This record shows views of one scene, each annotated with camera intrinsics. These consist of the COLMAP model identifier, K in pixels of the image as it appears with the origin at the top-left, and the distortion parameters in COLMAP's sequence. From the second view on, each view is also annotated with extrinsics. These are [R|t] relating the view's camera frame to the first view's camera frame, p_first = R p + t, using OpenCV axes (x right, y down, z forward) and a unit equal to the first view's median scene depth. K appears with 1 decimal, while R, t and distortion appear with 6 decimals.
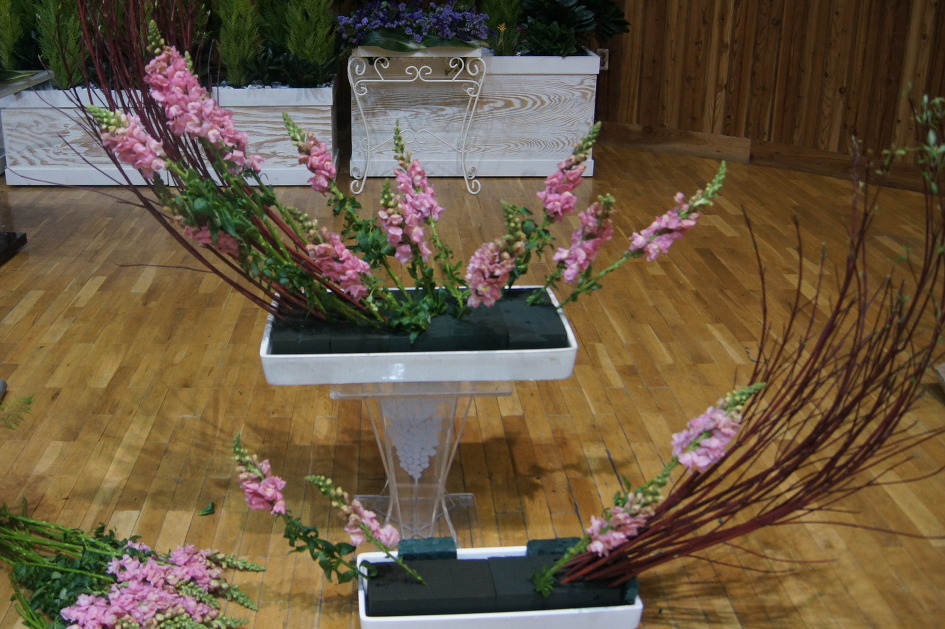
lens RADIAL K [[955.6, 0, 362.5], [0, 955.6, 213.9], [0, 0, 1]] dist [-0.079532, 0.012633]
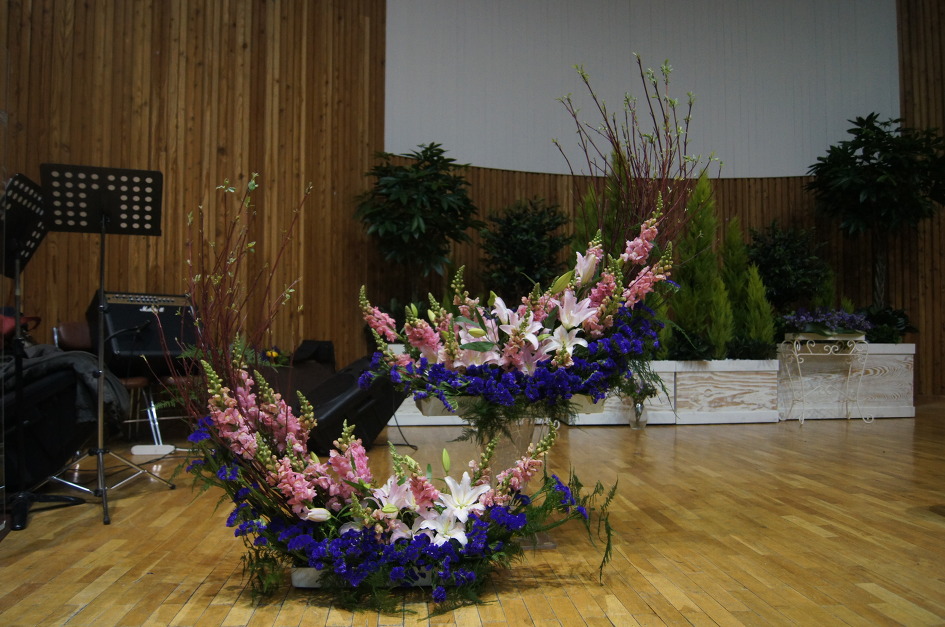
lens RADIAL K [[714.0, 0, 471.3], [0, 714.0, 329.4], [0, 0, 1]] dist [-0.076525, 0.008841]
pose [[0.993914, 0.011659, 0.109537, -0.704452], [0.022461, 0.952041, -0.305144, 0.177737], [-0.107842, 0.305748, 0.945985, -0.093170]]
